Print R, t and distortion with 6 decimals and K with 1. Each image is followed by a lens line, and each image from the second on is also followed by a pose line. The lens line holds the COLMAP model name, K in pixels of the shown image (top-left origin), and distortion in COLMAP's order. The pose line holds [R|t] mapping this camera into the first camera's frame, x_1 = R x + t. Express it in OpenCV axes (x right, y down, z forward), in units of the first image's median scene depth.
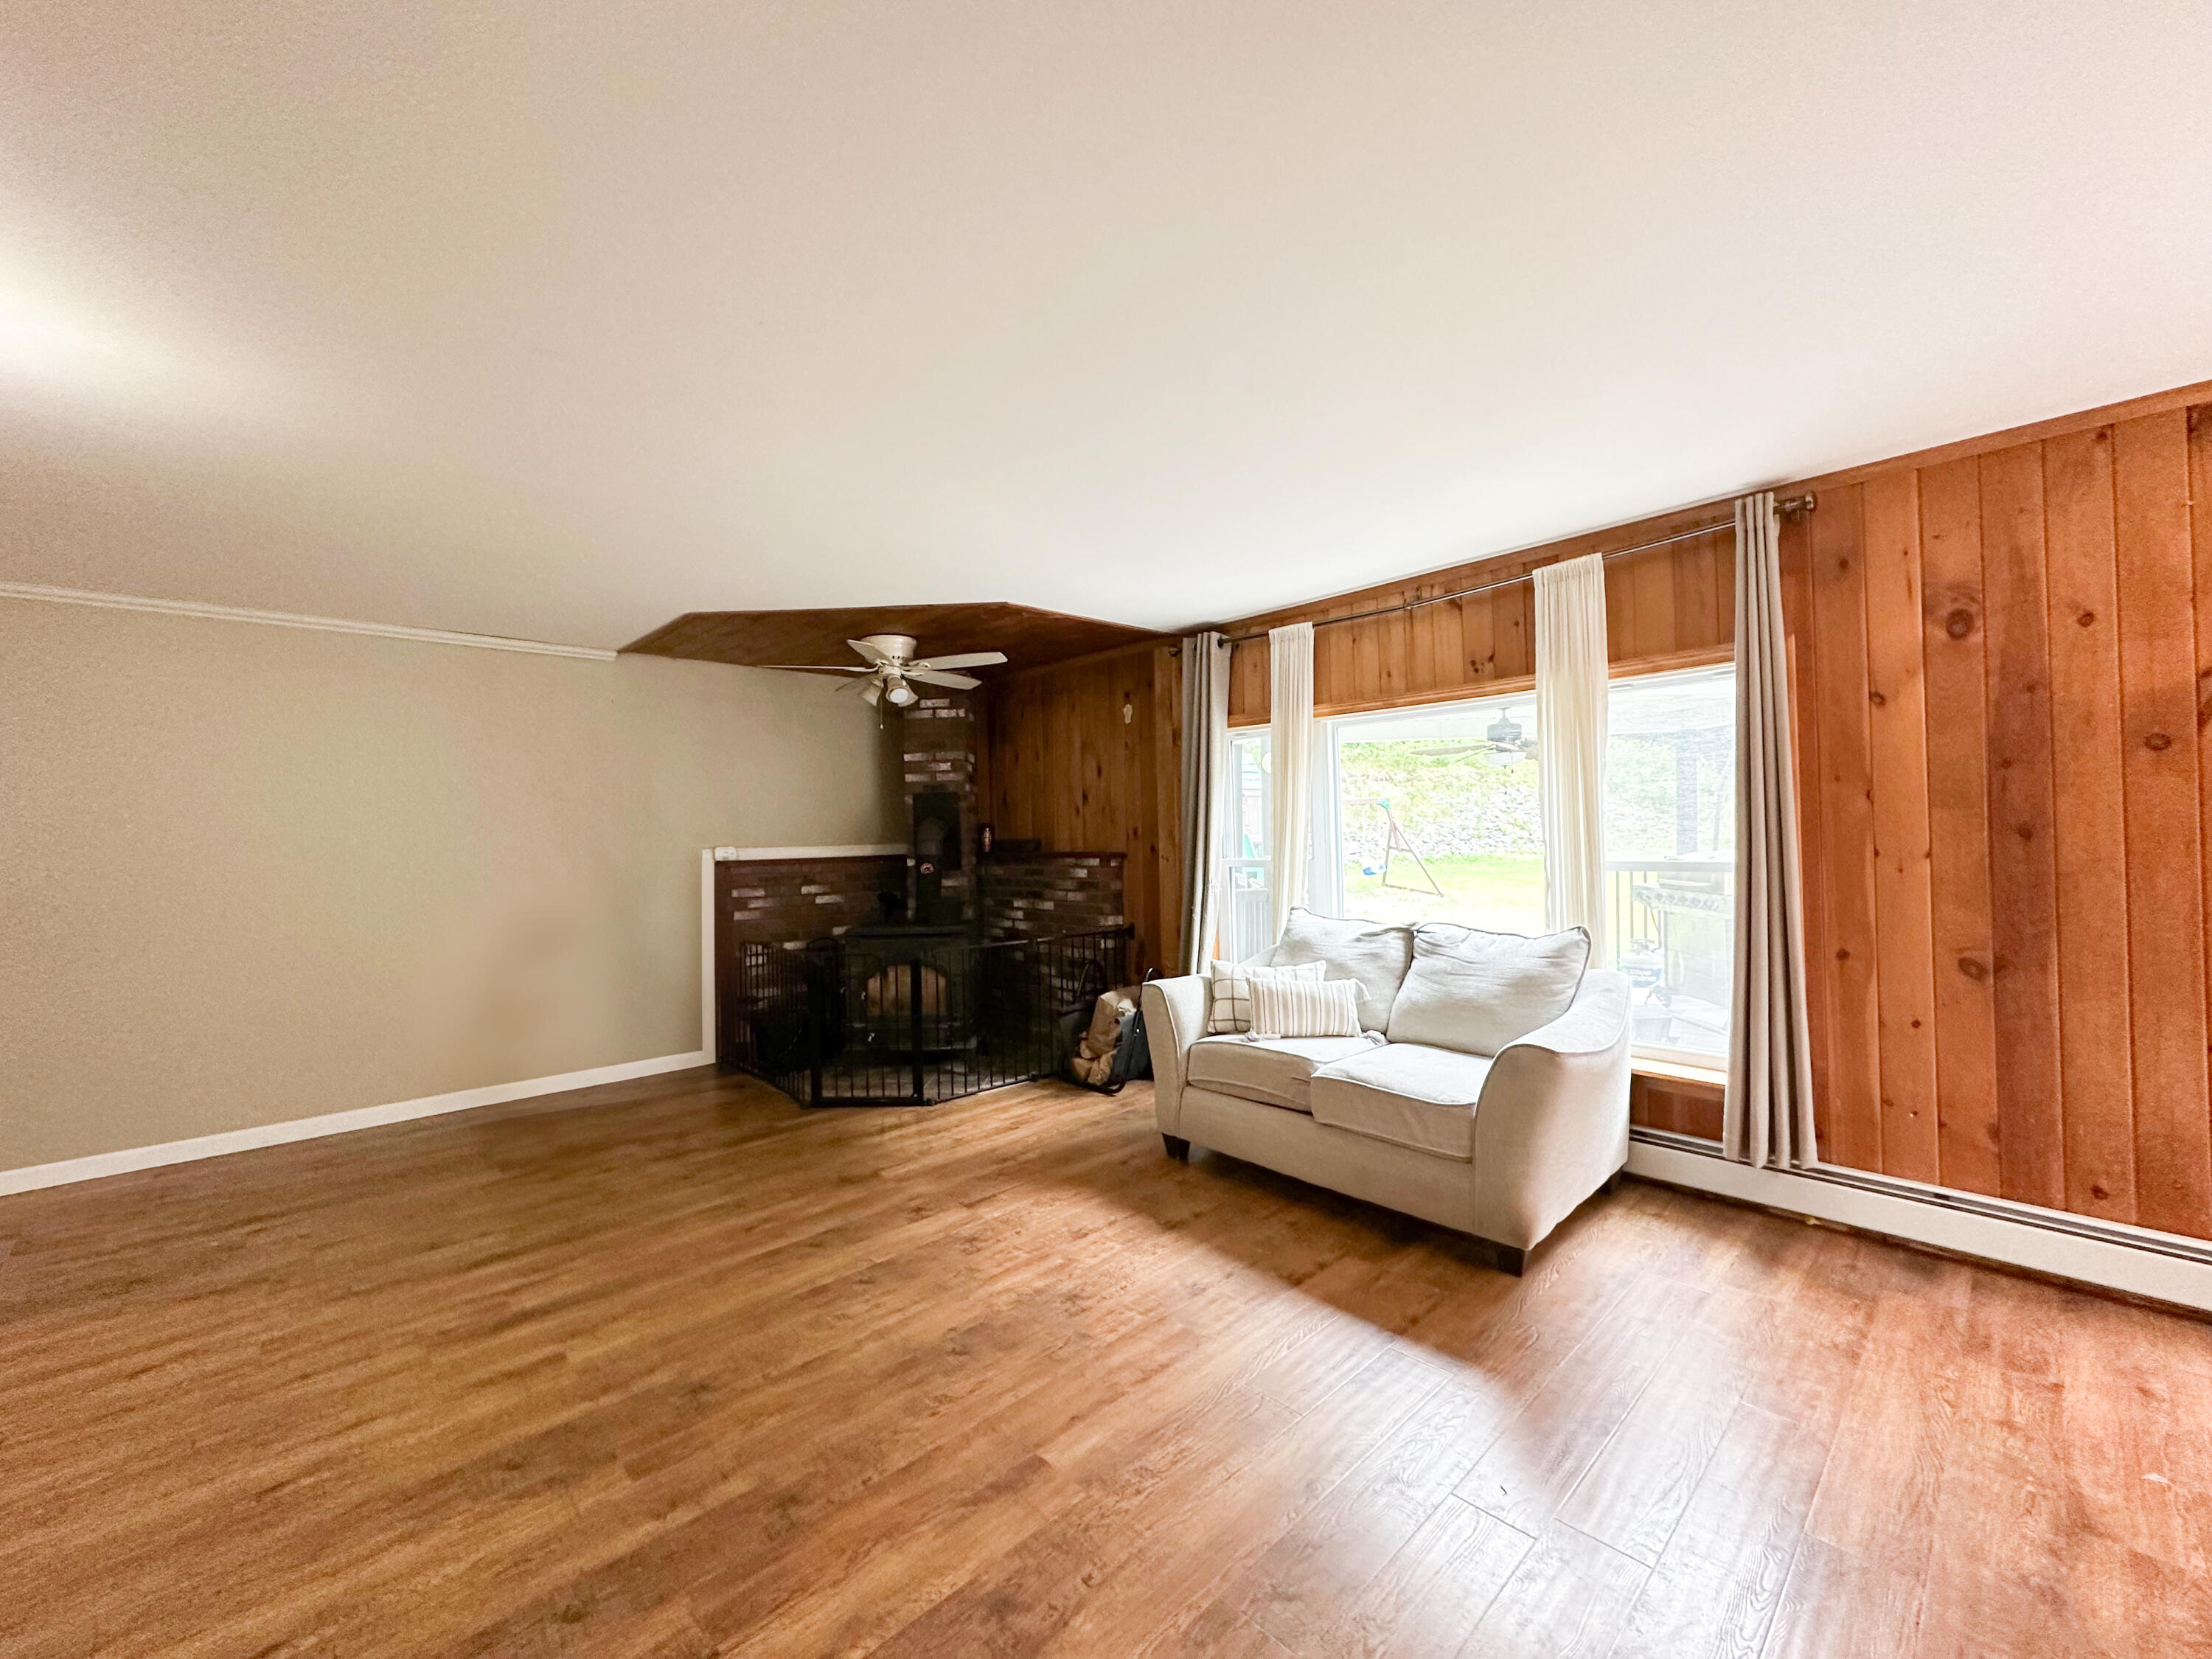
lens RADIAL K [[879.4, 0, 1109.6], [0, 879.4, 827.0], [0, 0, 1]] dist [-0.007099, 0.001435]
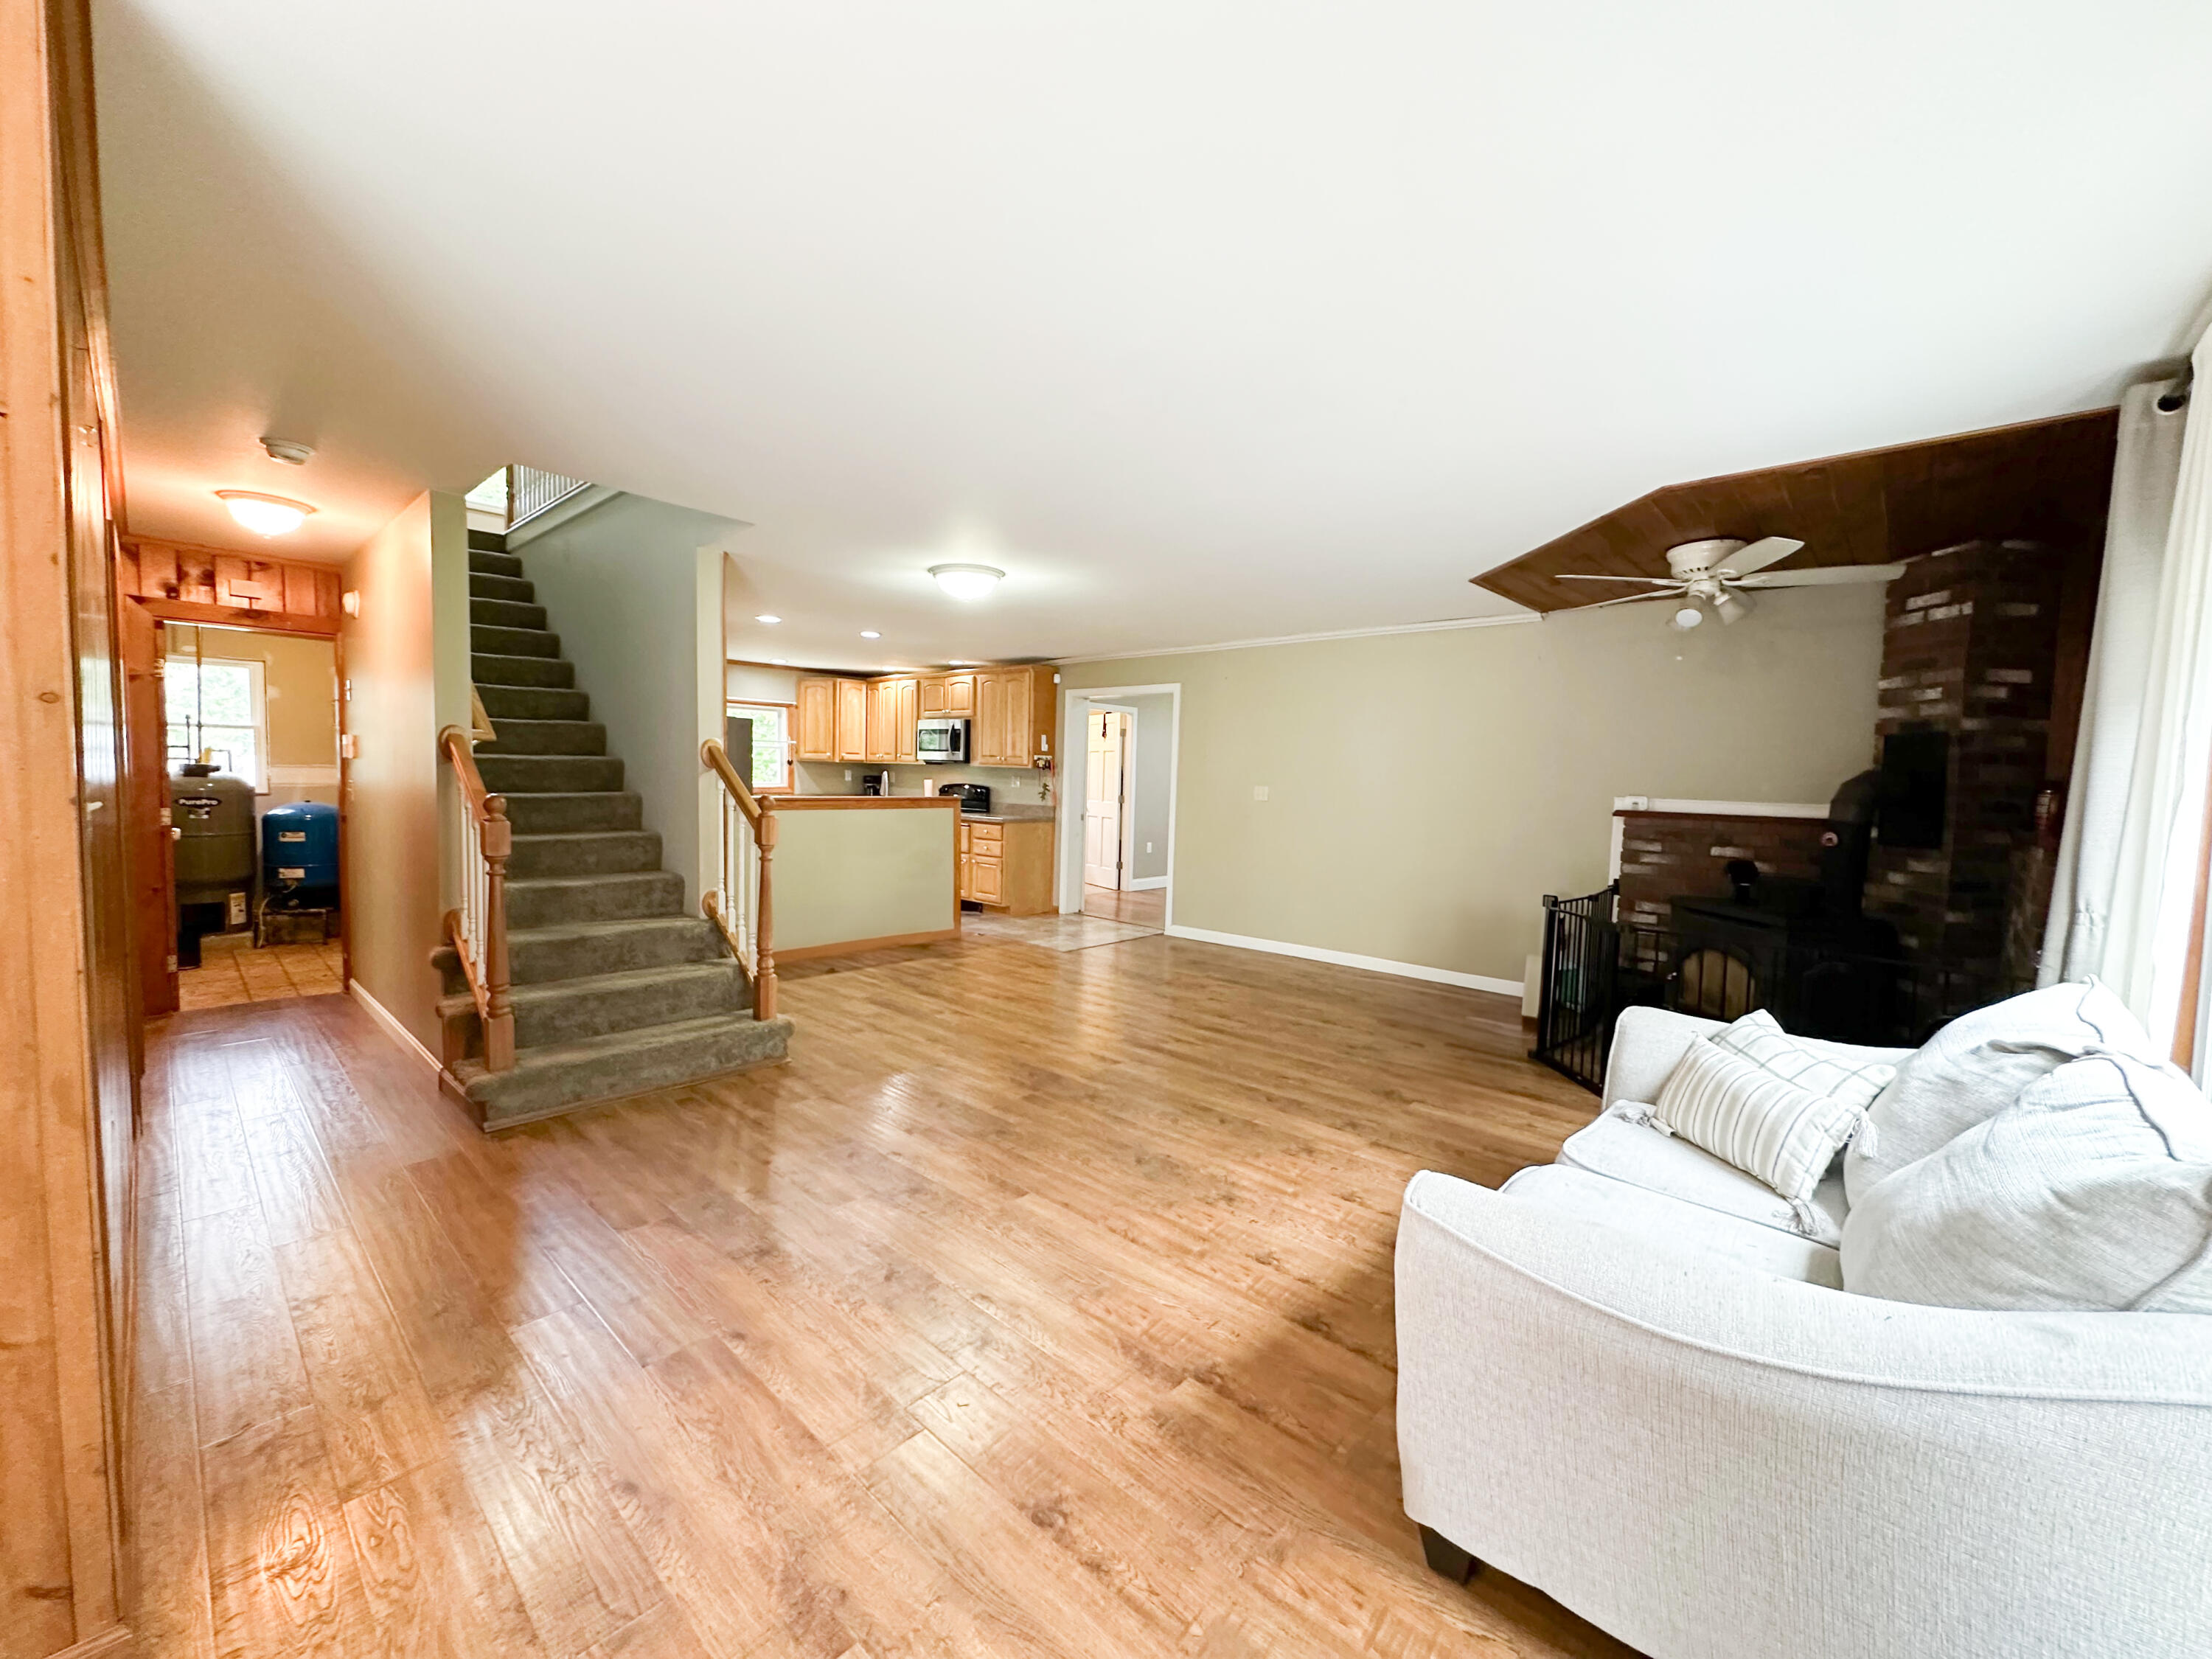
lens RADIAL K [[879.4, 0, 1101.8], [0, 879.4, 825.3], [0, 0, 1]] dist [-0.007099, 0.001435]
pose [[0.074206, 0.082774, -0.993802, 0.837250], [-0.021936, 0.996444, 0.081356, -0.018539], [0.997002, 0.015763, 0.075757, 0.617209]]
